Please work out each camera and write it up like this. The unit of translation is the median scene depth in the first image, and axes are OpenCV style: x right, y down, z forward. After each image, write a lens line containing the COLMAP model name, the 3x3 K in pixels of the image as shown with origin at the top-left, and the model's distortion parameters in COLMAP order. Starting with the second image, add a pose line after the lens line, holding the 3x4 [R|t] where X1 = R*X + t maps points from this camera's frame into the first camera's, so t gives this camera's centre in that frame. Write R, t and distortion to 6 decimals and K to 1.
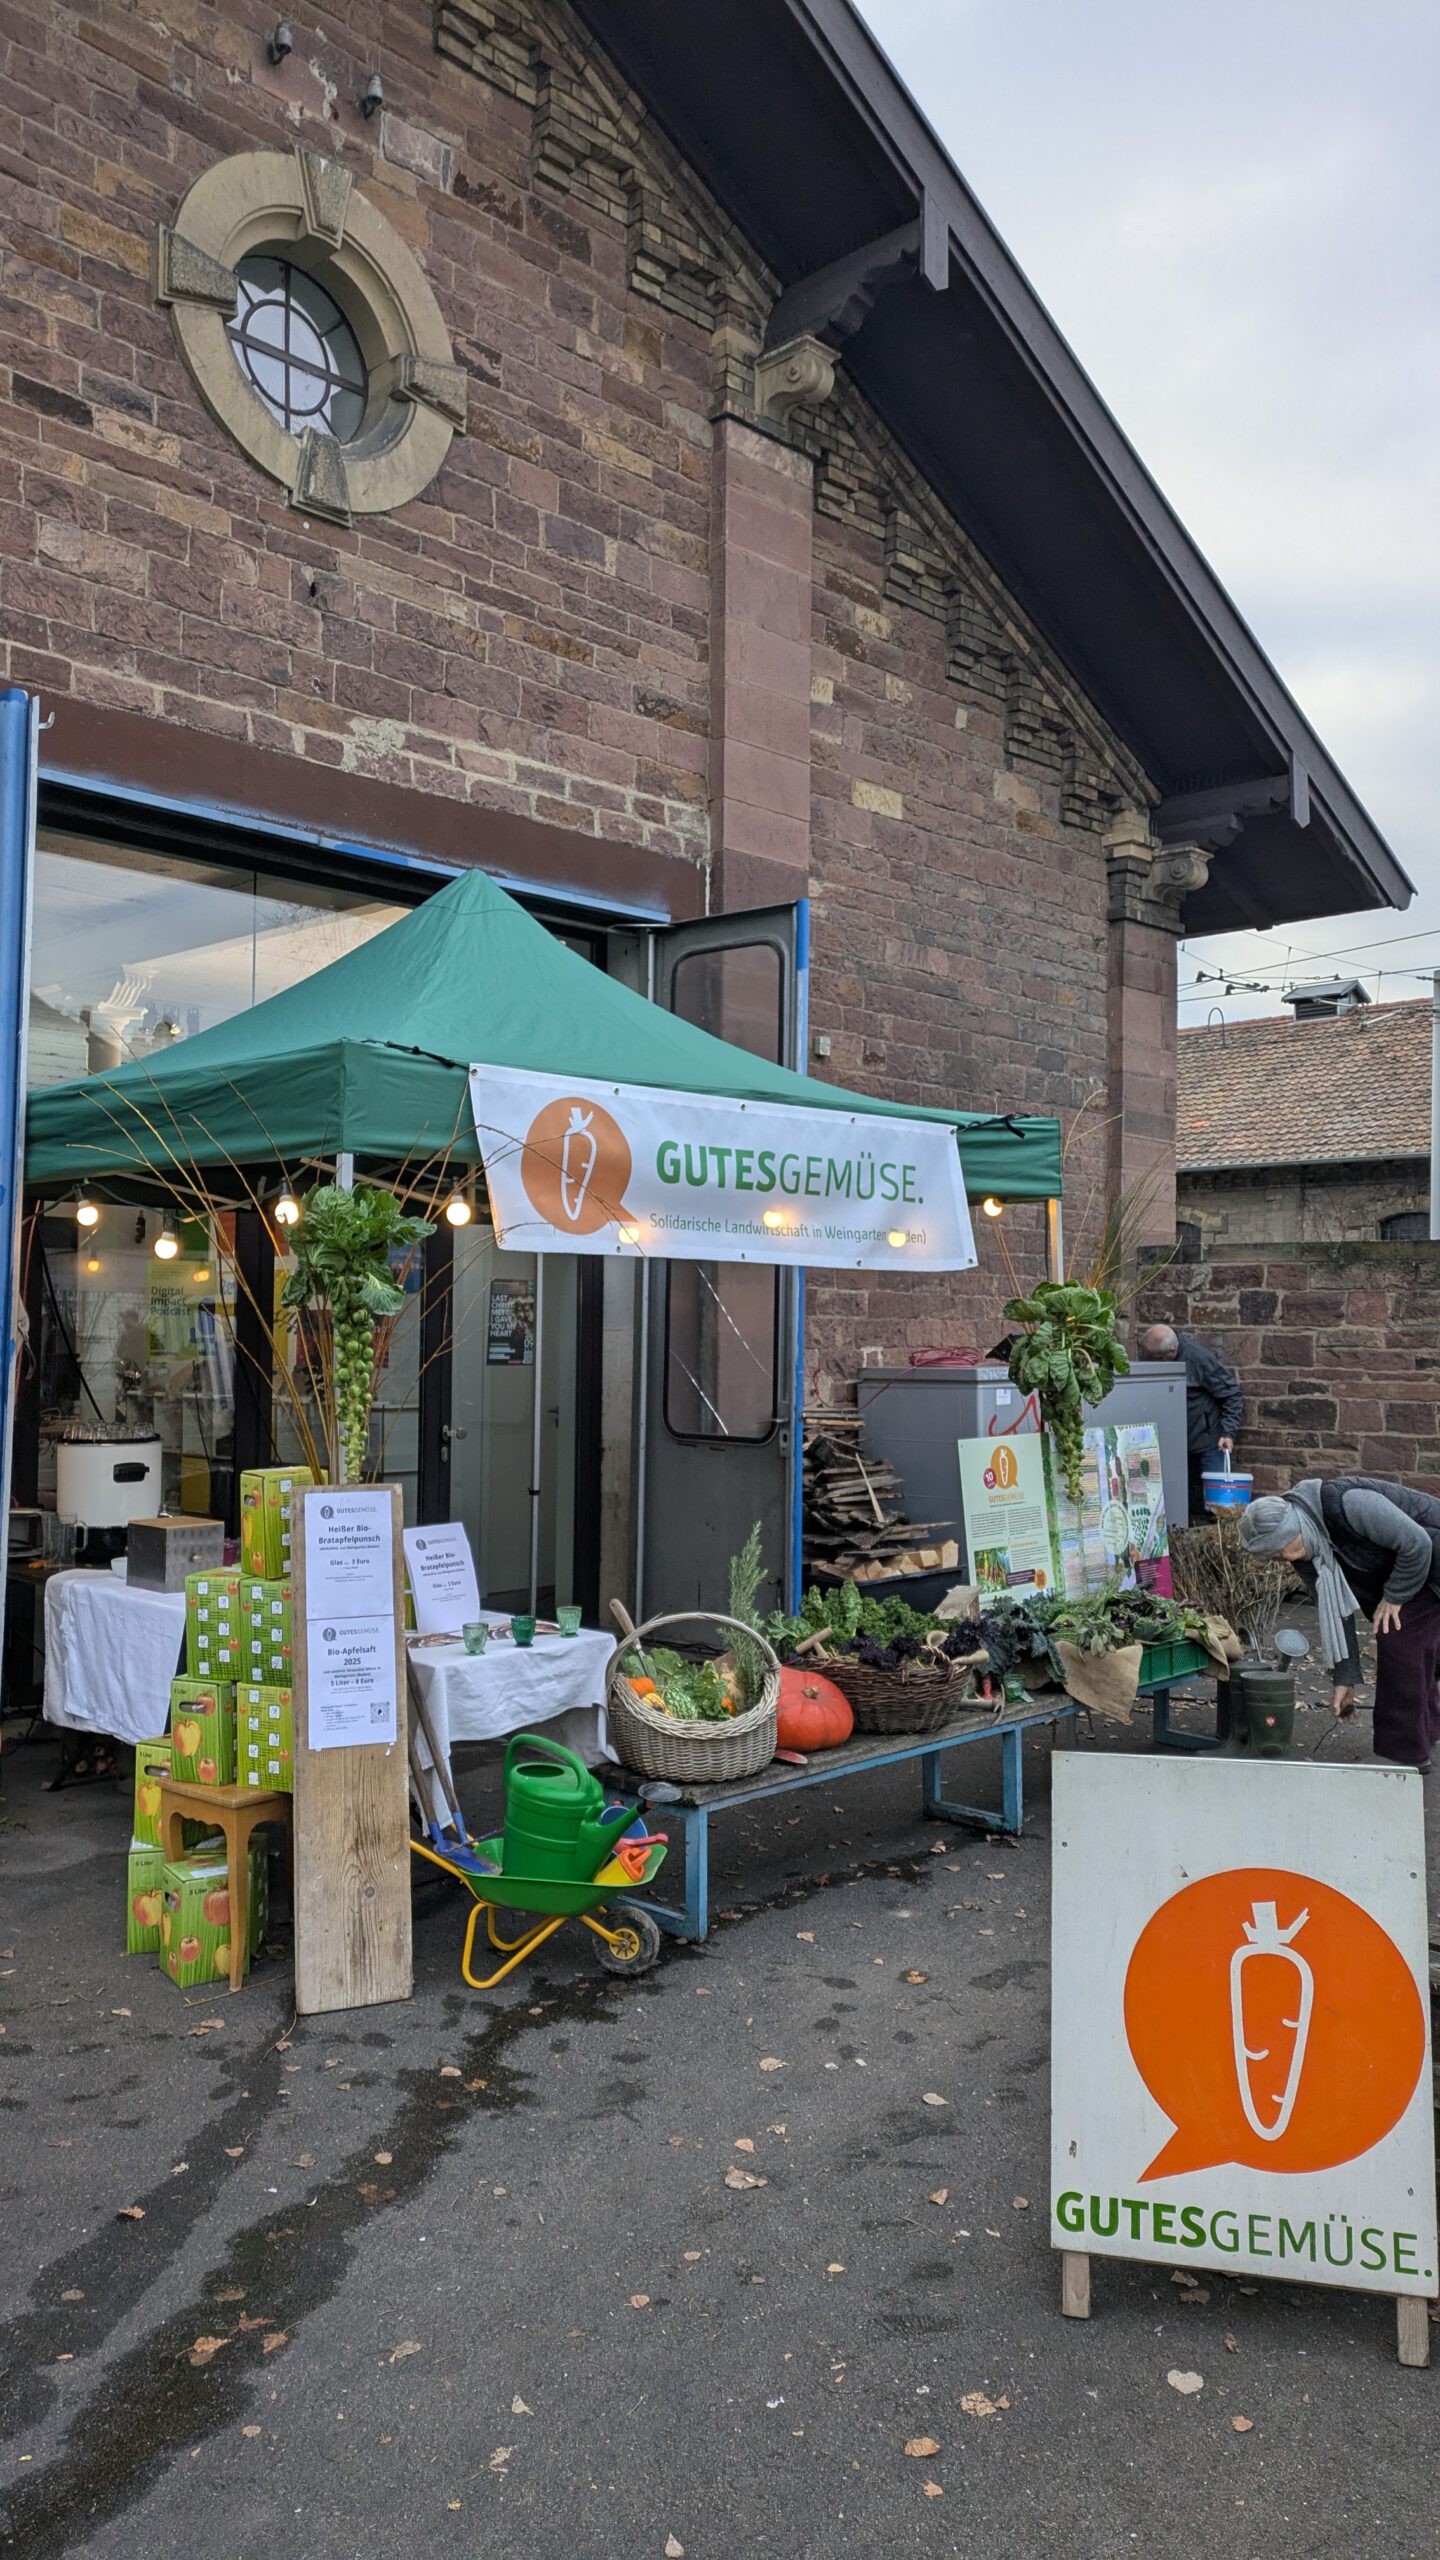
lens RADIAL K [[1770.2, 0, 720.0], [0, 1770.2, 1280.0], [0, 0, 1]] dist [0.003429, 0.003227]
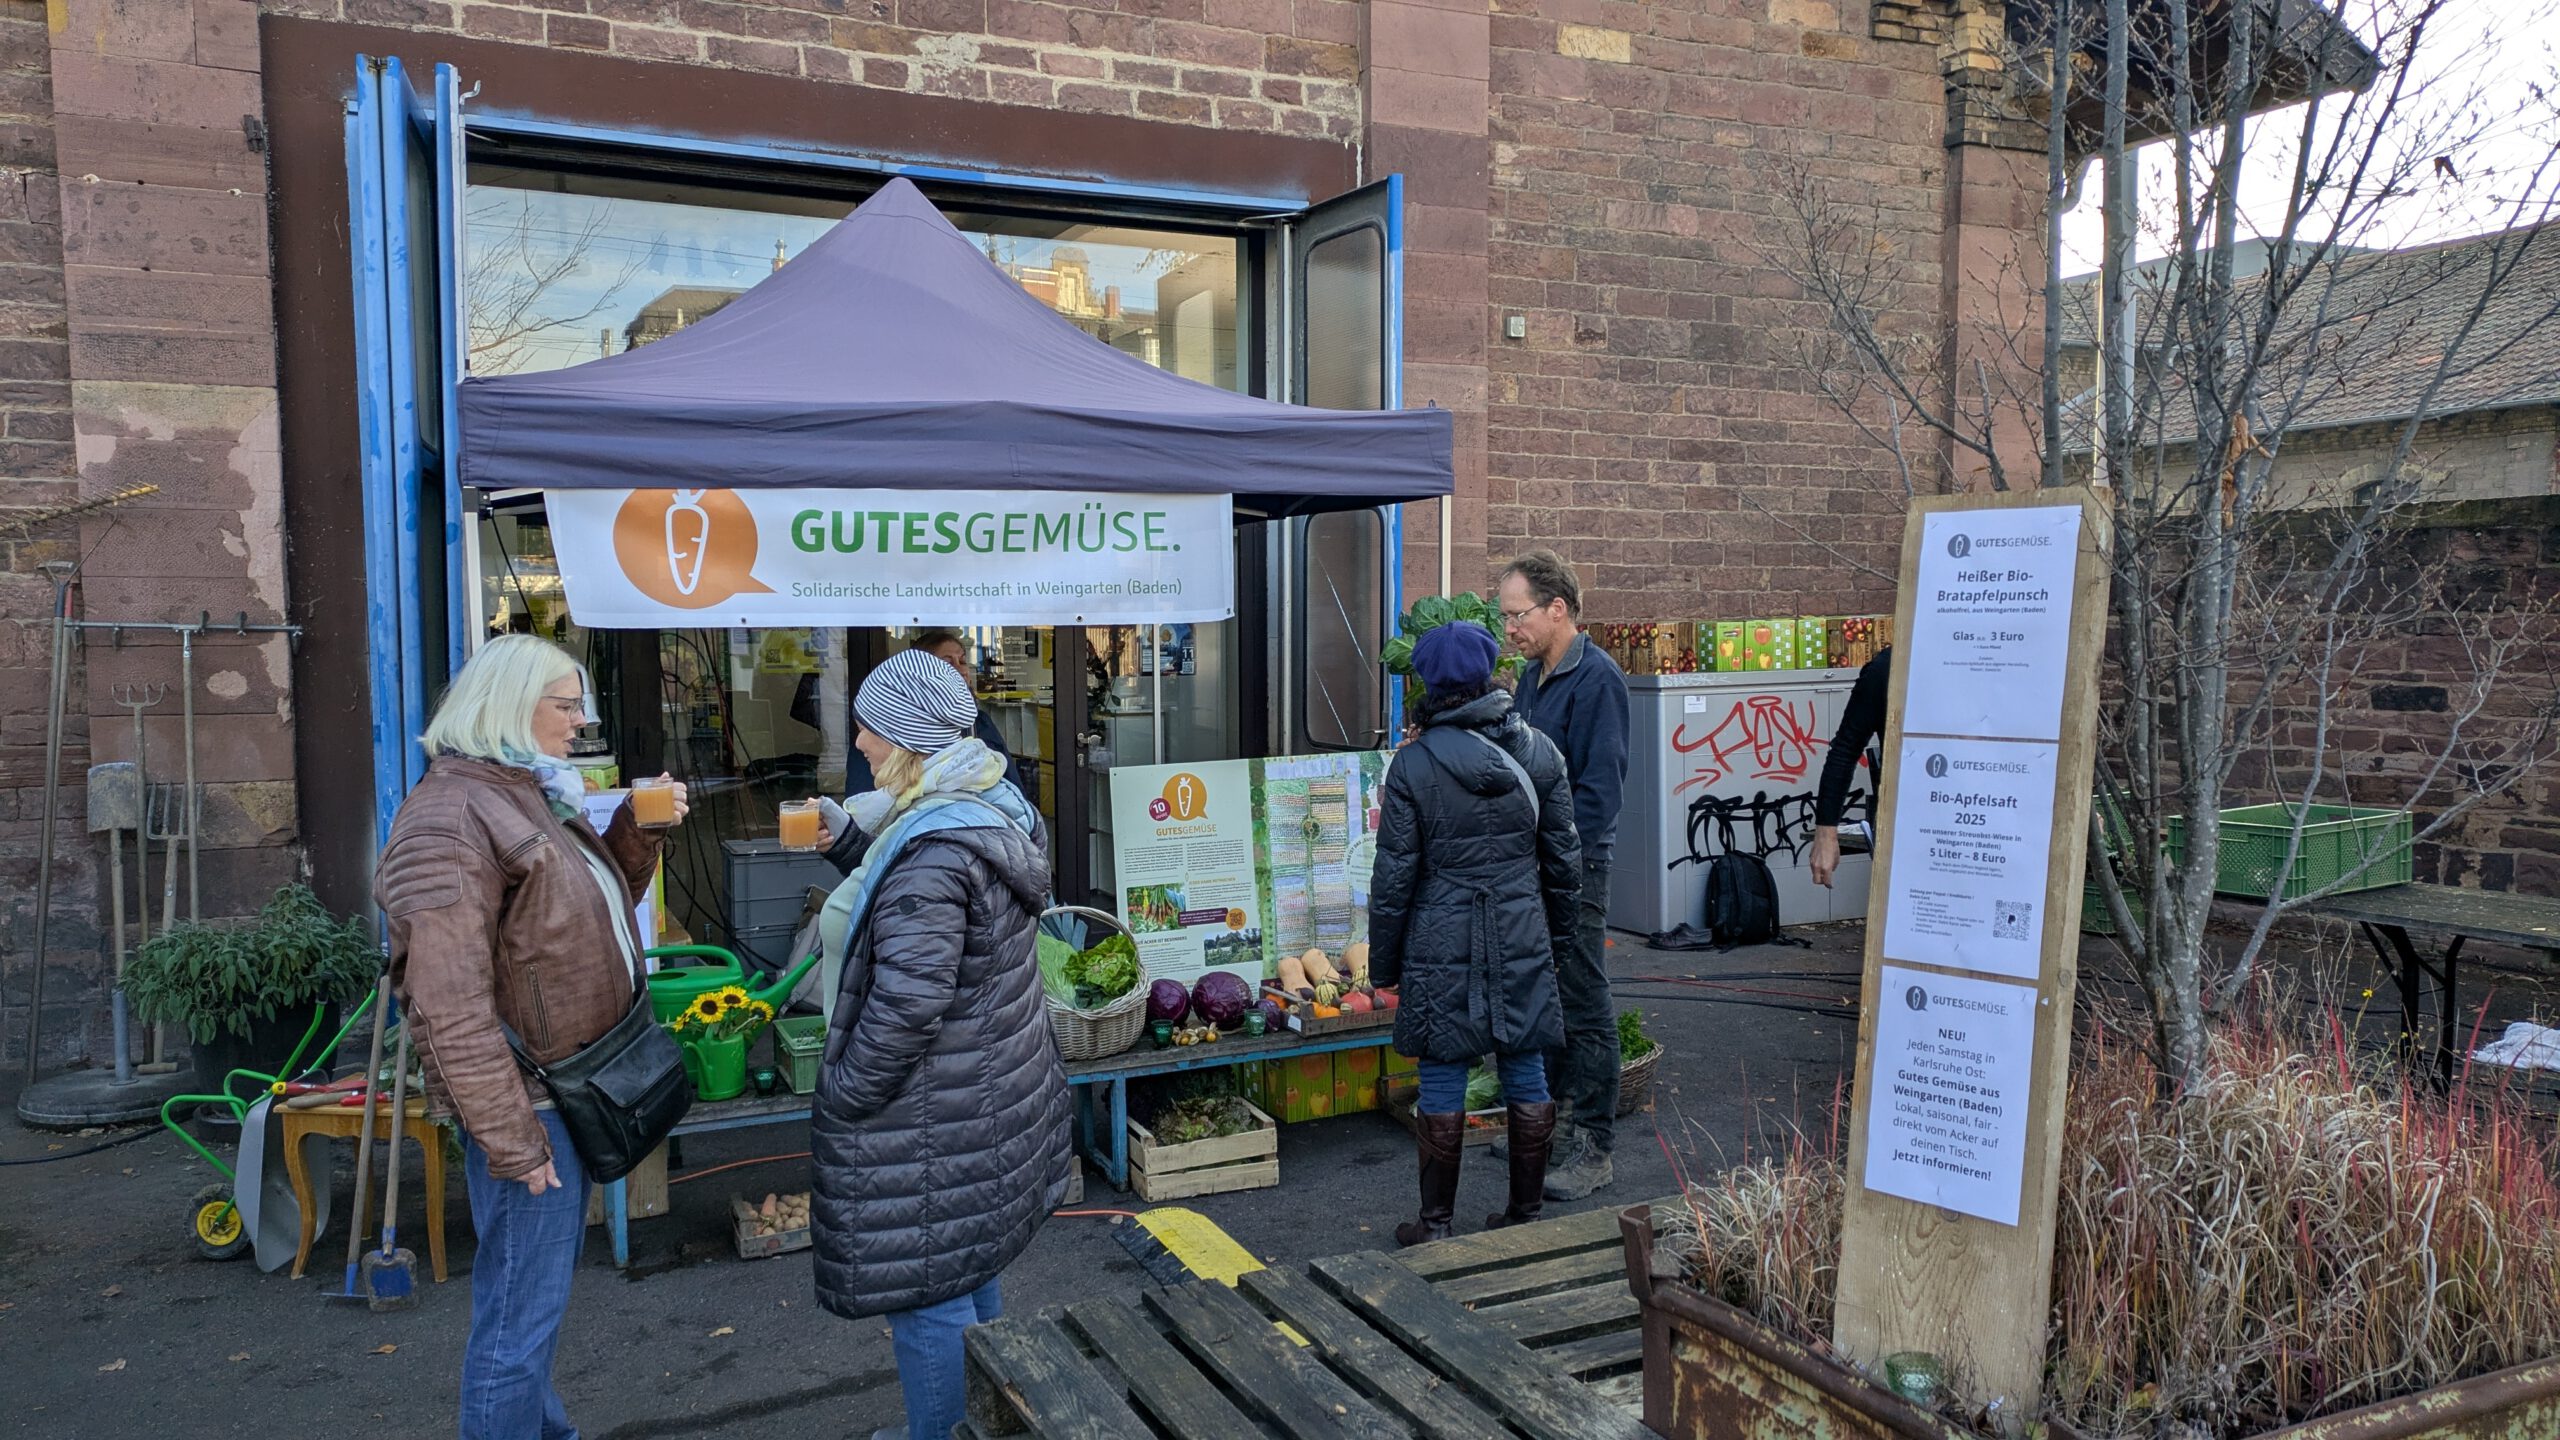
lens RADIAL K [[1741.3, 0, 1280.0], [0, 1741.3, 720.0], [0, 0, 1]] dist [0.021181, -0.002505]
pose [[0.938246, 0.000760, -0.345967, 0.293699], [0.028411, 0.996451, 0.079238, -0.003000], [0.344799, -0.084174, 0.934895, 0.096837]]
